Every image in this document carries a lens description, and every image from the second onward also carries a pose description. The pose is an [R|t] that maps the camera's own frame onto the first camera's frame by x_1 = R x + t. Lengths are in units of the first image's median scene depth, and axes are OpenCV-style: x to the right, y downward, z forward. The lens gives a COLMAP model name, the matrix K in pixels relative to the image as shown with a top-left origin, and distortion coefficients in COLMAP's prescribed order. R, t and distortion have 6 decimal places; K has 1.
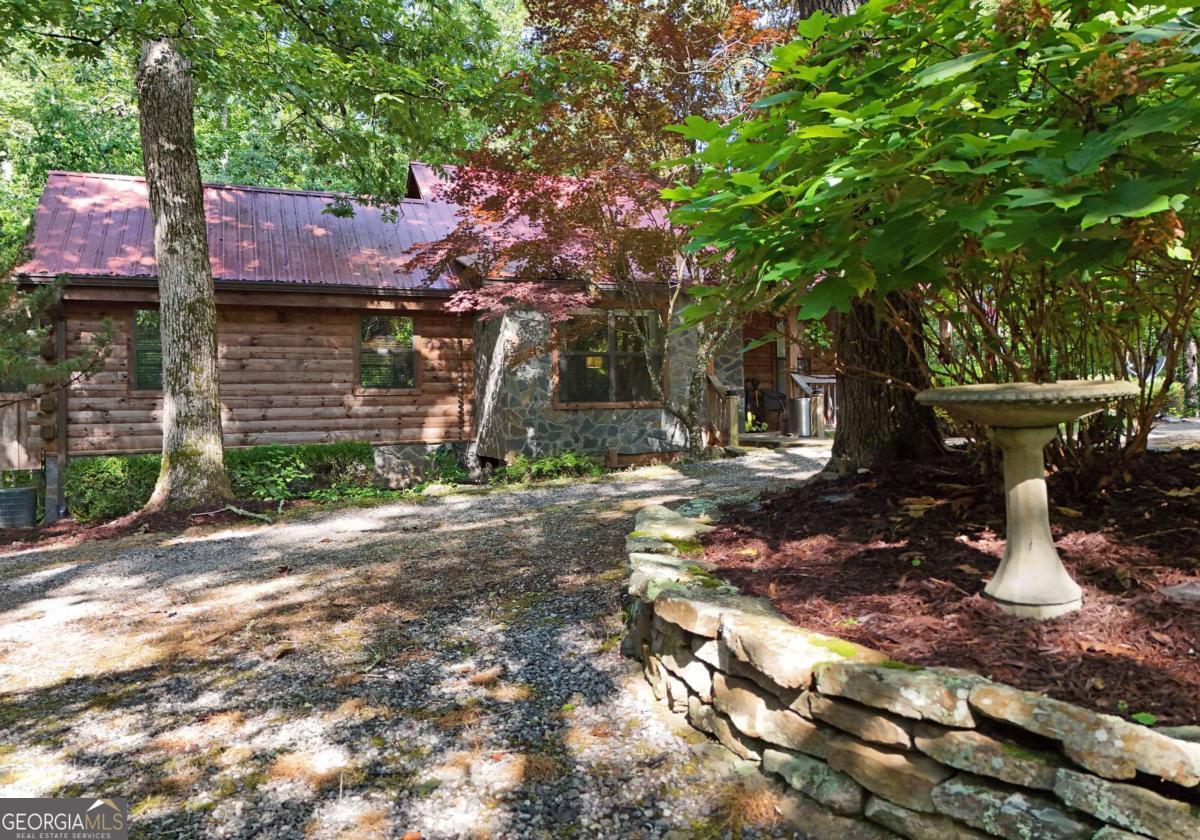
lens RADIAL K [[899.5, 0, 602.4], [0, 899.5, 413.1], [0, 0, 1]] dist [0.065752, -0.004930]
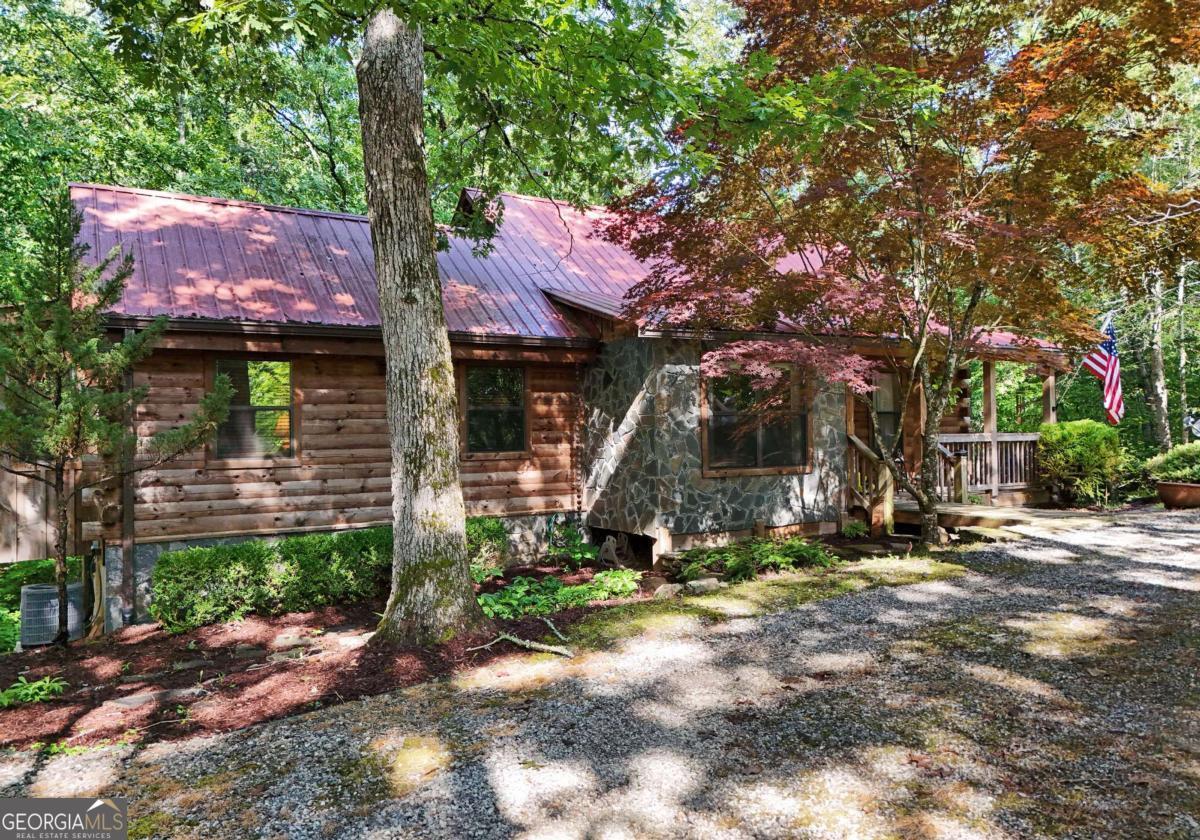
lens RADIAL K [[885.3, 0, 600.3], [0, 885.3, 438.4], [0, 0, 1]] dist [0.068549, -0.000113]
pose [[0.986230, 0.001770, 0.165372, -0.432480], [-0.001271, 0.999994, -0.003124, -0.058117], [-0.165376, 0.002871, 0.986226, 0.234421]]
